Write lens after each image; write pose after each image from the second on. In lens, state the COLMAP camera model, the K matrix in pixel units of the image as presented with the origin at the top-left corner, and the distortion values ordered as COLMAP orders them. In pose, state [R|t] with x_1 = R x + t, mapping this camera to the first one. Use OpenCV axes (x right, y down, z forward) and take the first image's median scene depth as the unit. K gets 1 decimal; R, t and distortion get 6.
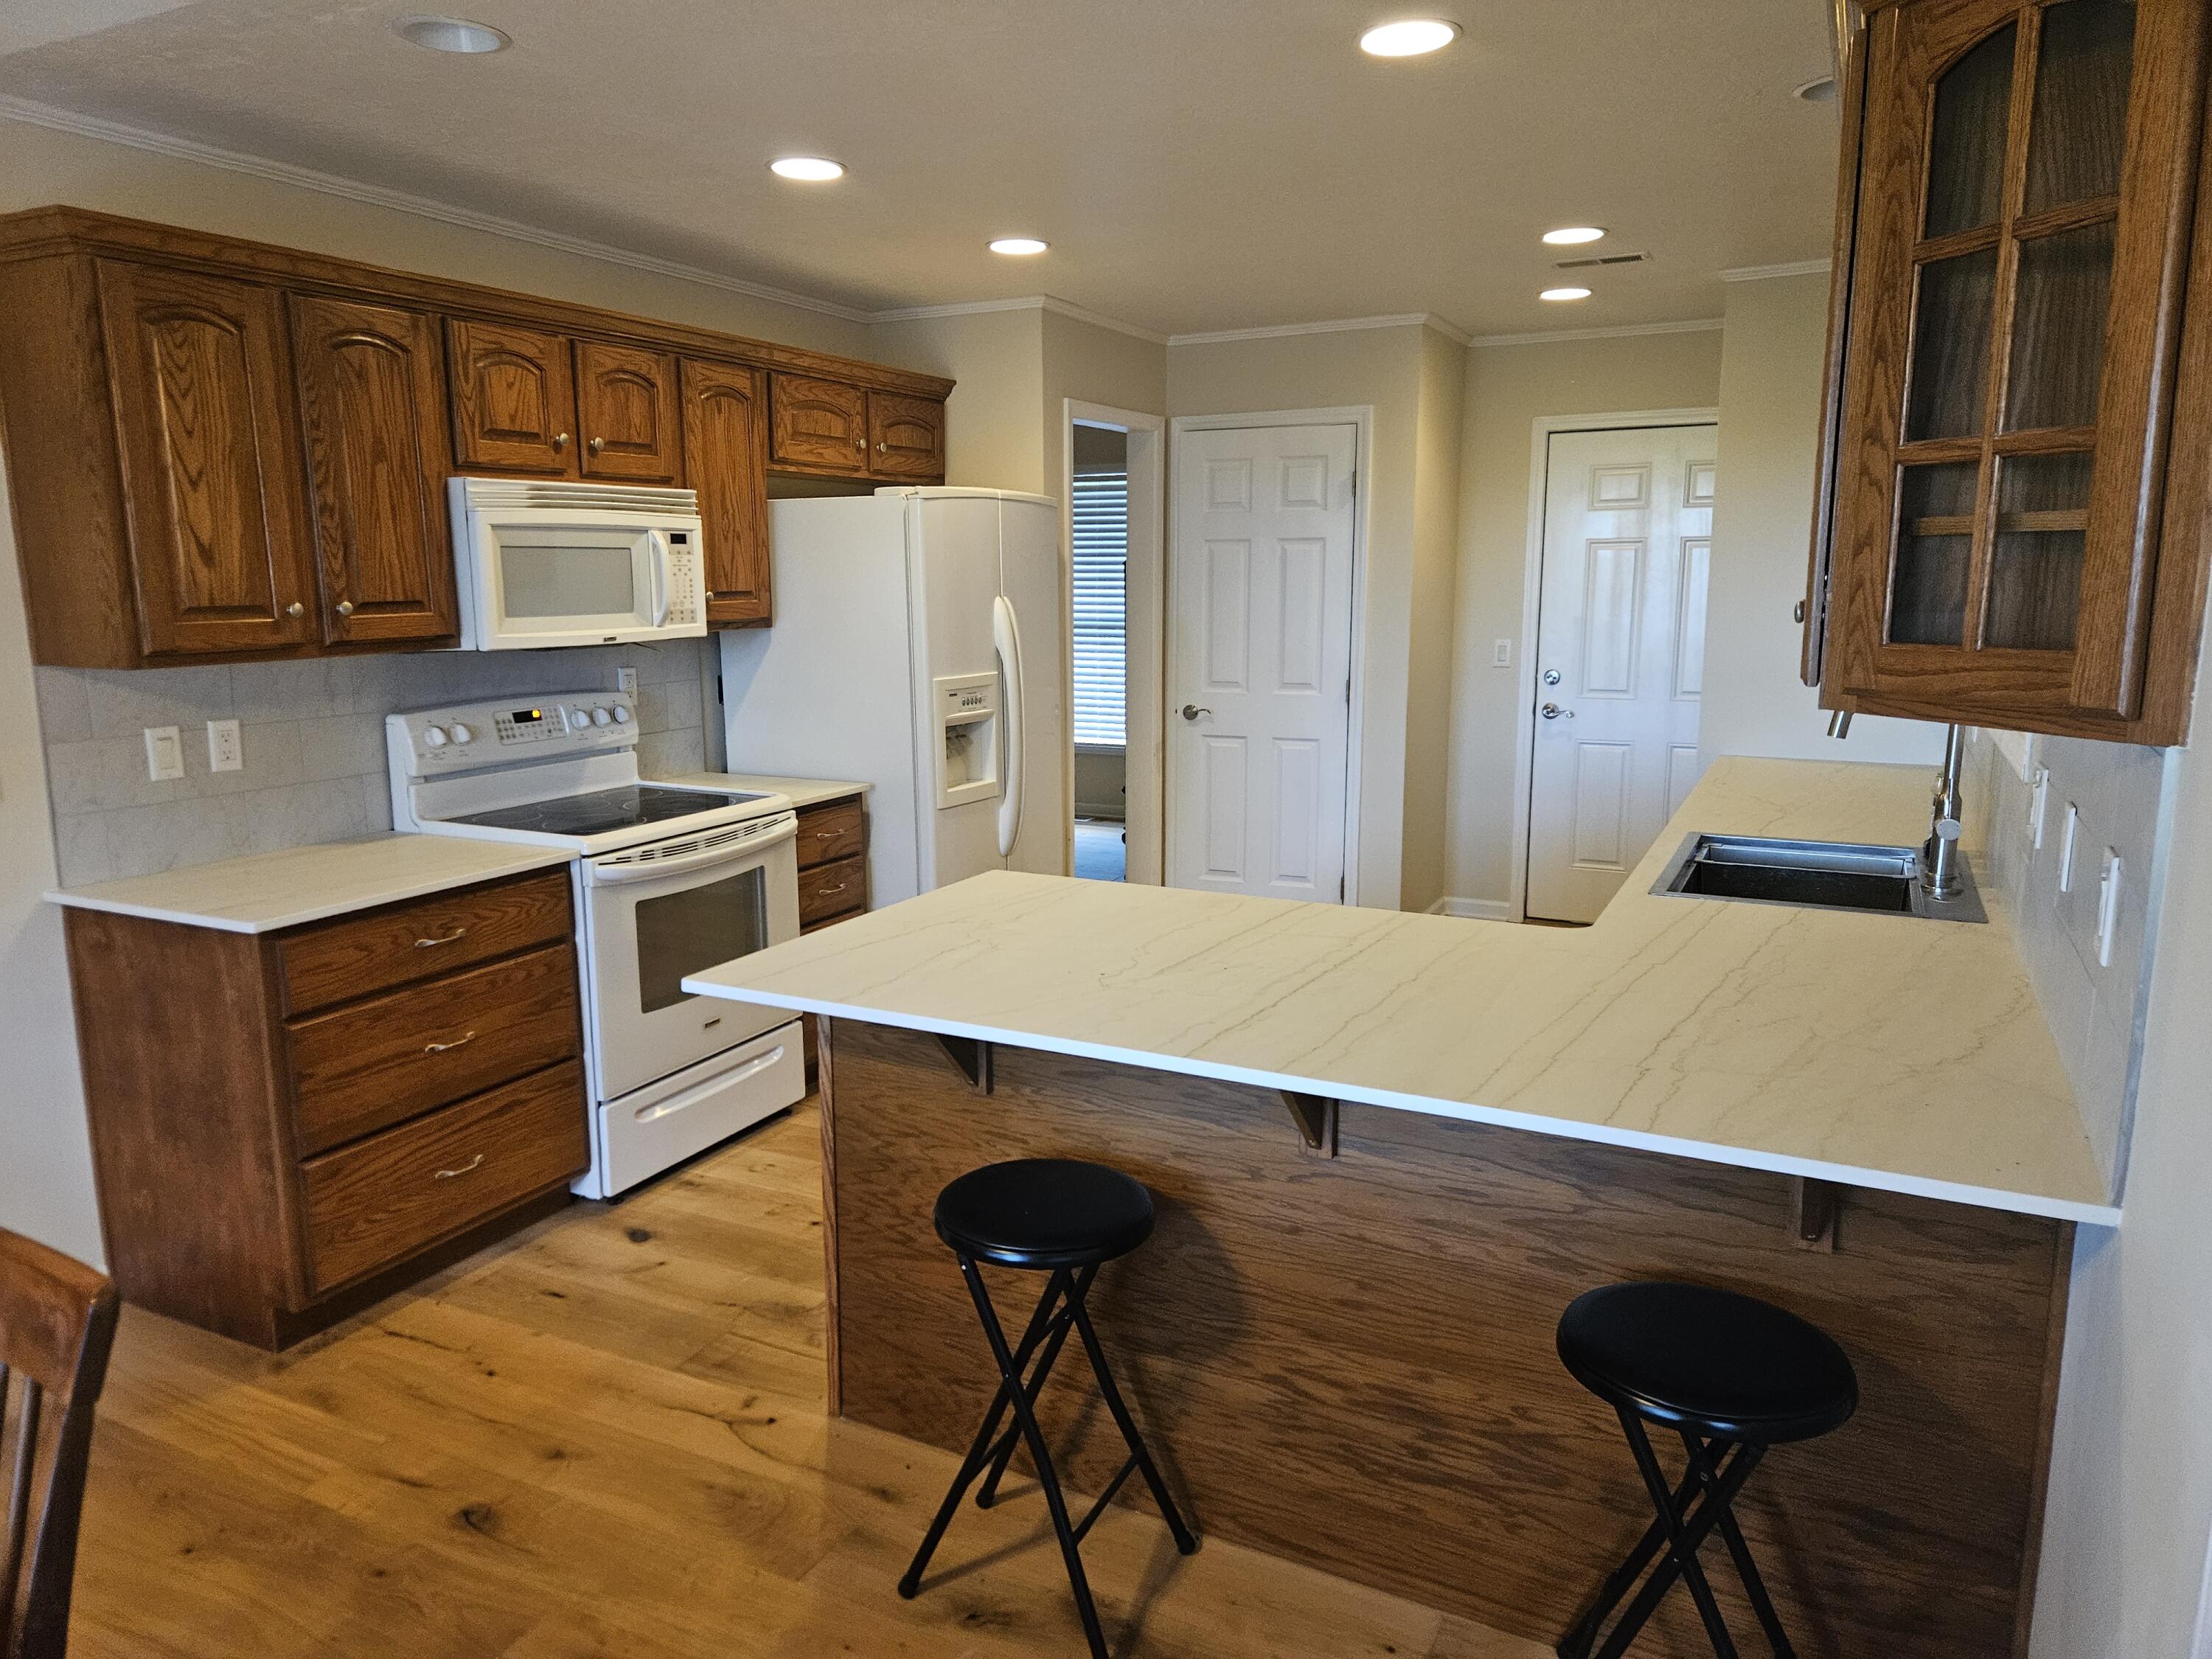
lens RADIAL K [[1497.1, 0, 1102.3], [0, 1497.1, 824.1], [0, 0, 1]] dist [0.045223, -0.013589]
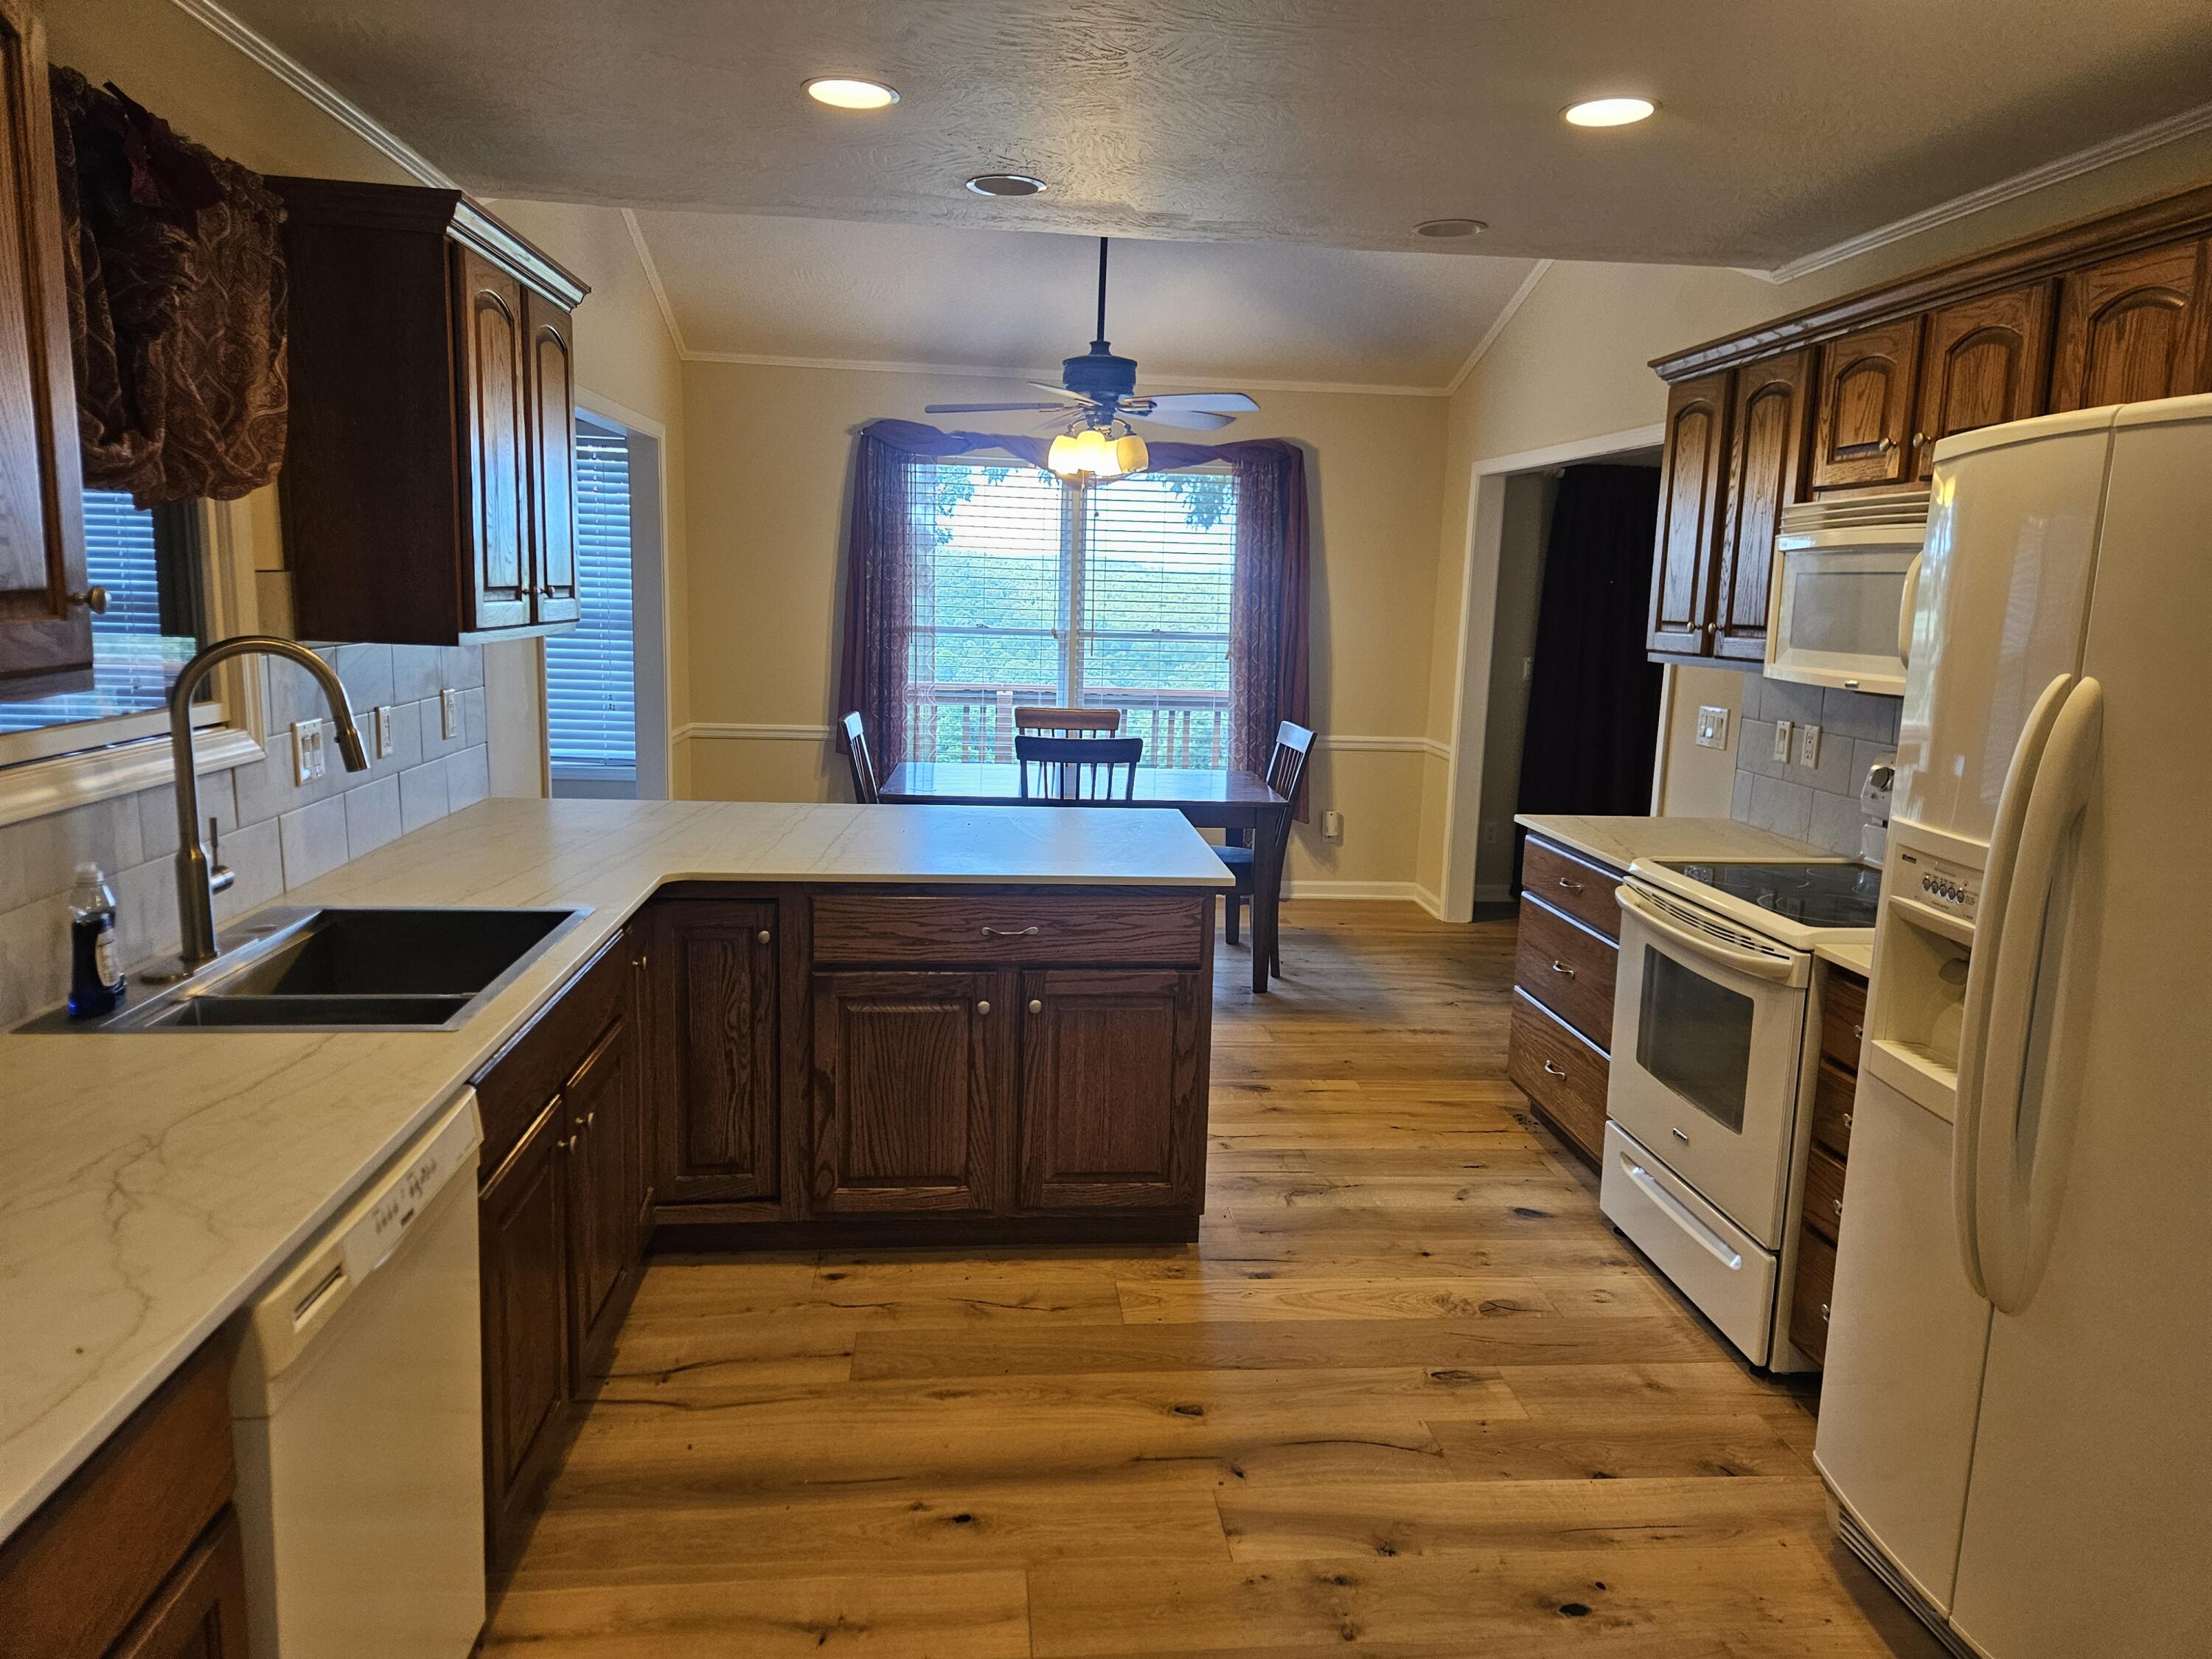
lens RADIAL K [[1497.1, 0, 1108.1], [0, 1497.1, 826.6], [0, 0, 1]] dist [0.045223, -0.013589]
pose [[-0.850471, 0.063749, -0.522146, 0.476394], [-0.117252, 0.944681, 0.306316, -0.271687], [0.512788, 0.321736, -0.795949, 1.572285]]
